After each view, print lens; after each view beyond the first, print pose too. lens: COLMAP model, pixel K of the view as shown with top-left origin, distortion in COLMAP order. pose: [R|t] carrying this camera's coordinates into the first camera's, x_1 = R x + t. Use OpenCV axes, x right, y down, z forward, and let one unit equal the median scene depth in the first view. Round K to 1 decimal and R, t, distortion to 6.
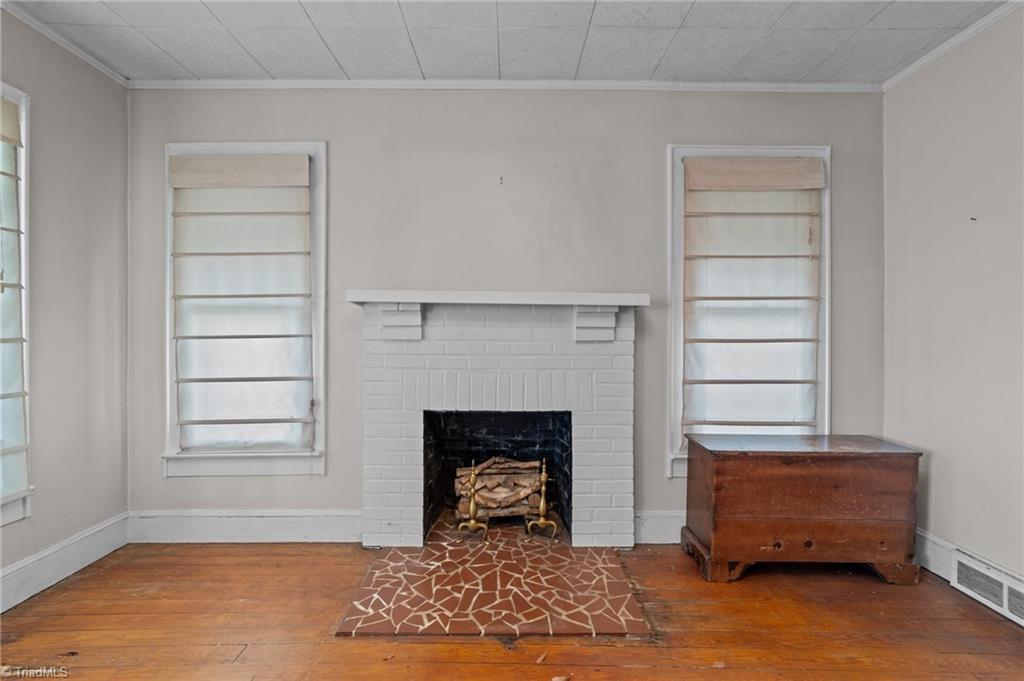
lens RADIAL K [[396.0, 0, 512.0], [0, 396.0, 340.5], [0, 0, 1]] dist [-0.022944, 0.008483]
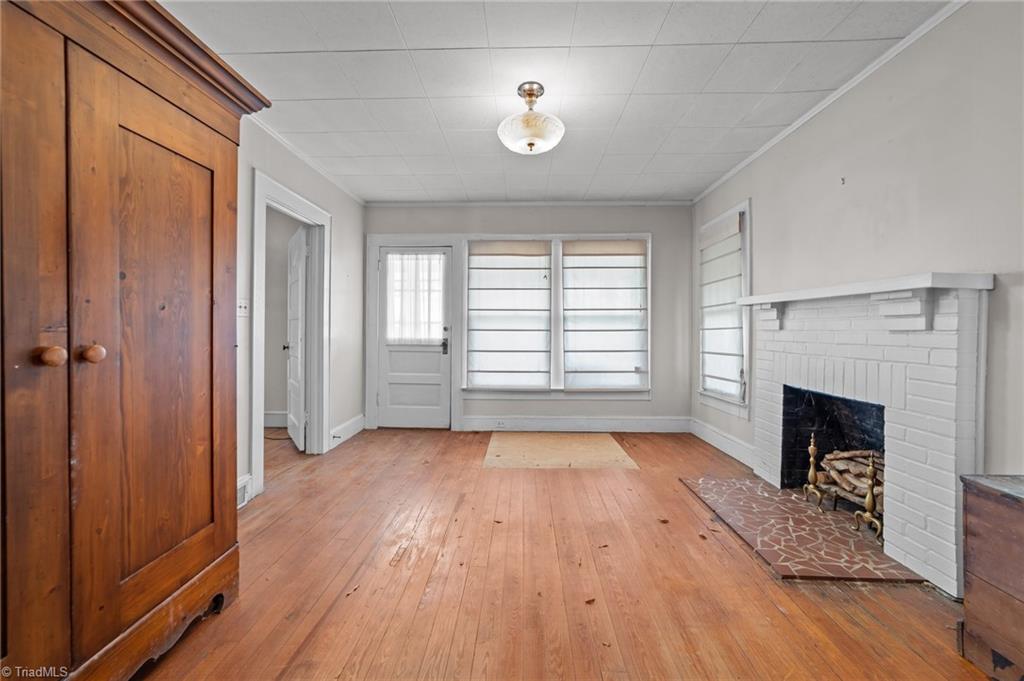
lens RADIAL K [[396.0, 0, 512.0], [0, 396.0, 340.5], [0, 0, 1]] dist [-0.022944, 0.008483]
pose [[-0.029275, 0.023276, -0.999300, 1.095628], [-0.013055, 0.999635, 0.023667, 0.014140], [0.999486, 0.013739, -0.028960, 0.146305]]
